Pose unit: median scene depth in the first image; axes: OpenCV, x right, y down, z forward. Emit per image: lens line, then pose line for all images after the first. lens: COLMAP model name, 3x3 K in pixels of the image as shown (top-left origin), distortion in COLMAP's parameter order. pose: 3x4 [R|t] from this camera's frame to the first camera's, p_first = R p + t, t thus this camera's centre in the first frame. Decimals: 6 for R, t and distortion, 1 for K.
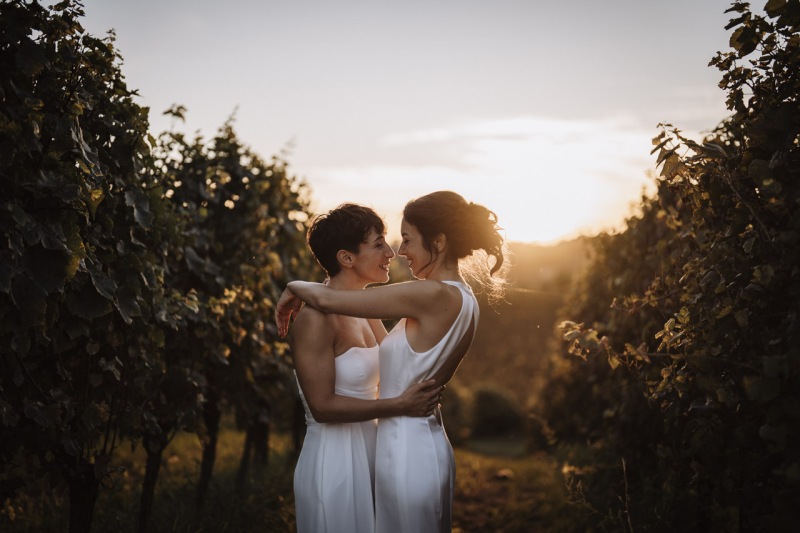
lens RADIAL K [[1139.3, 0, 395.5], [0, 1139.3, 274.3], [0, 0, 1]] dist [-0.142383, 0.957184]
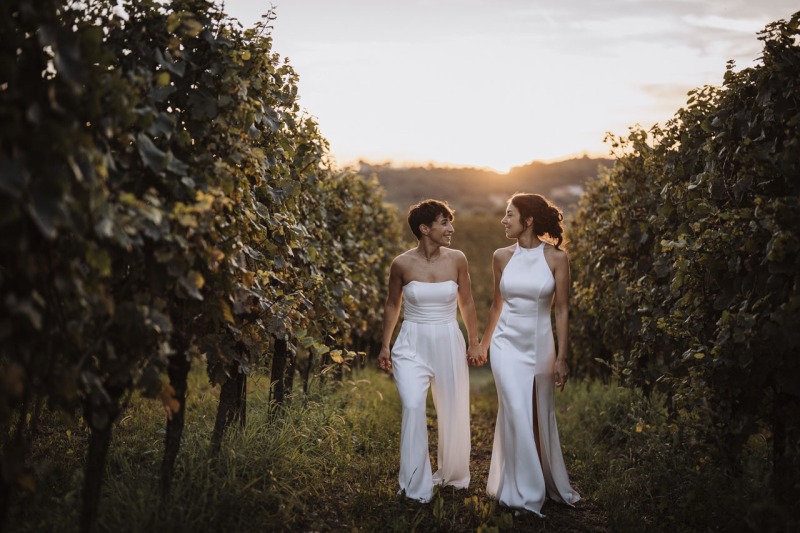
lens RADIAL K [[1127.9, 0, 392.1], [0, 1127.9, 265.6], [0, 0, 1]] dist [-0.167748, 0.944020]
pose [[0.999009, -0.013687, 0.042343, -0.061833], [0.011391, 0.998476, 0.053994, 0.022895], [-0.043018, -0.053458, 0.997643, 0.314296]]
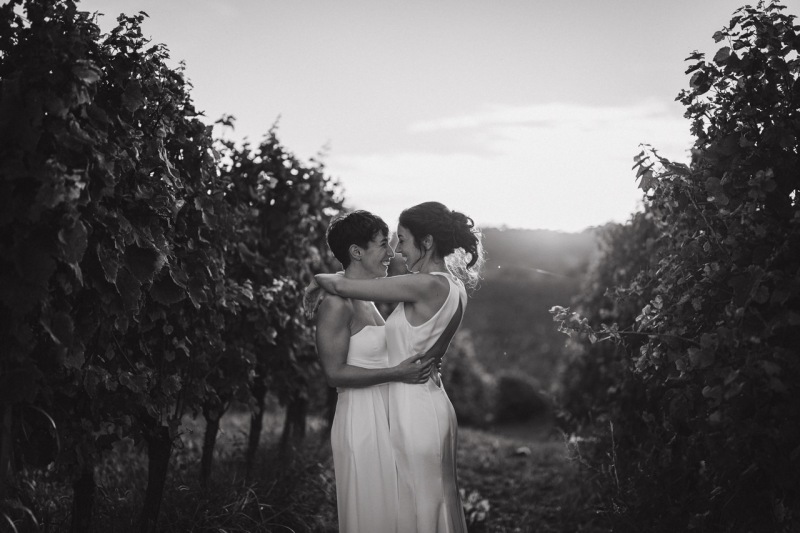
lens RADIAL K [[1150.6, 0, 401.9], [0, 1150.6, 276.1], [0, 0, 1]] dist [-0.134119, 0.920914]
pose [[0.999874, 0.001181, -0.015838, -0.001322], [-0.000978, 0.999918, 0.012807, -0.005214], [0.015851, -0.012790, 0.999793, -0.168168]]
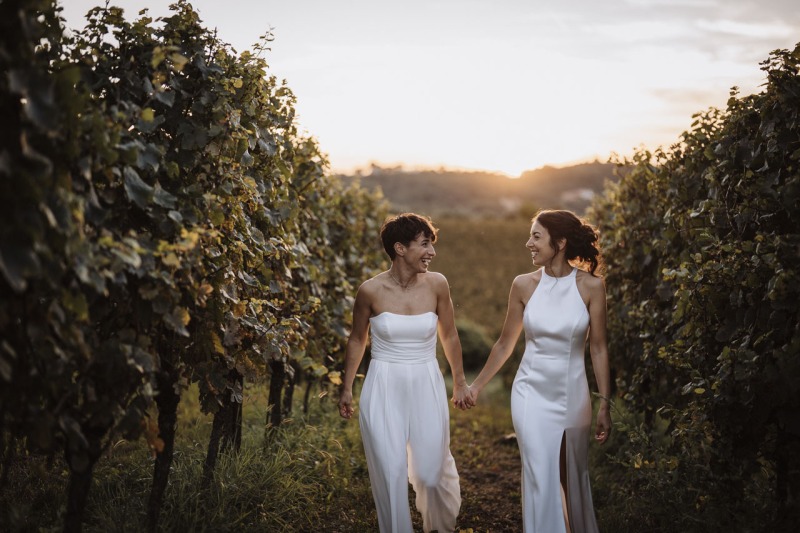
lens RADIAL K [[1121.4, 0, 389.2], [0, 1121.4, 259.5], [0, 0, 1]] dist [-0.166123, 0.932402]
pose [[0.999548, -0.005977, 0.029469, -0.046898], [0.004567, 0.998851, 0.047699, 0.000099], [-0.029720, -0.047543, 0.998427, 0.336478]]
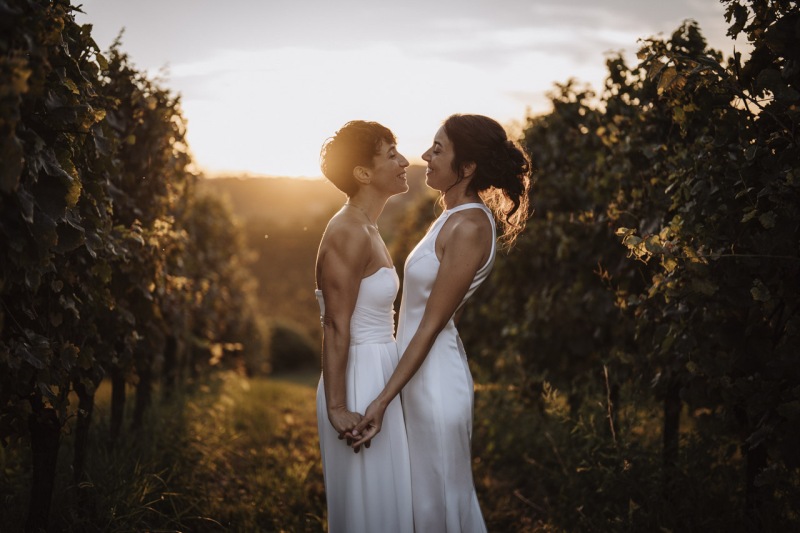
lens RADIAL K [[1139.3, 0, 395.5], [0, 1139.3, 274.3], [0, 0, 1]] dist [-0.142383, 0.957184]
pose [[0.977491, -0.045759, 0.205956, -0.153835], [0.034065, 0.997619, 0.059973, 0.008105], [-0.208210, -0.051607, 0.976722, 0.024819]]
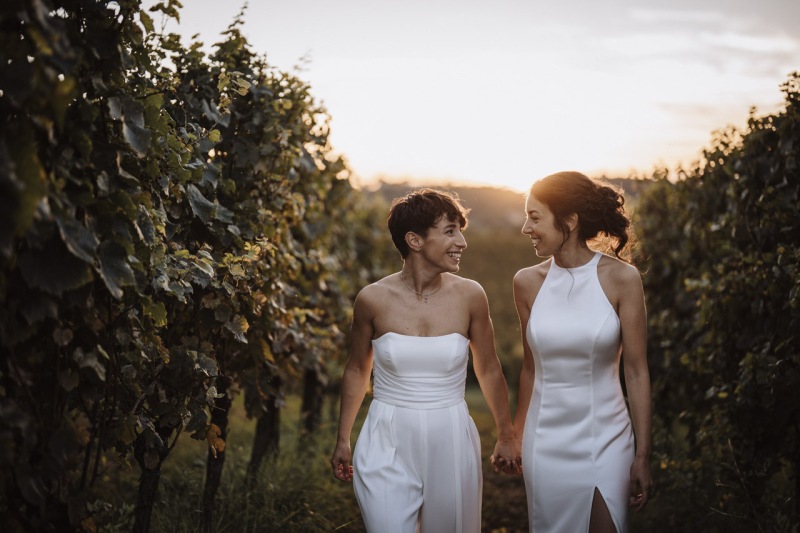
lens RADIAL K [[1124.5, 0, 400.0], [0, 1124.5, 266.5], [0, 0, 1]] dist [-0.171830, 0.953064]
pose [[0.999387, -0.007650, 0.034171, -0.076934], [0.006224, 0.999113, 0.041657, -0.000568], [-0.034460, -0.041418, 0.998547, 0.286215]]
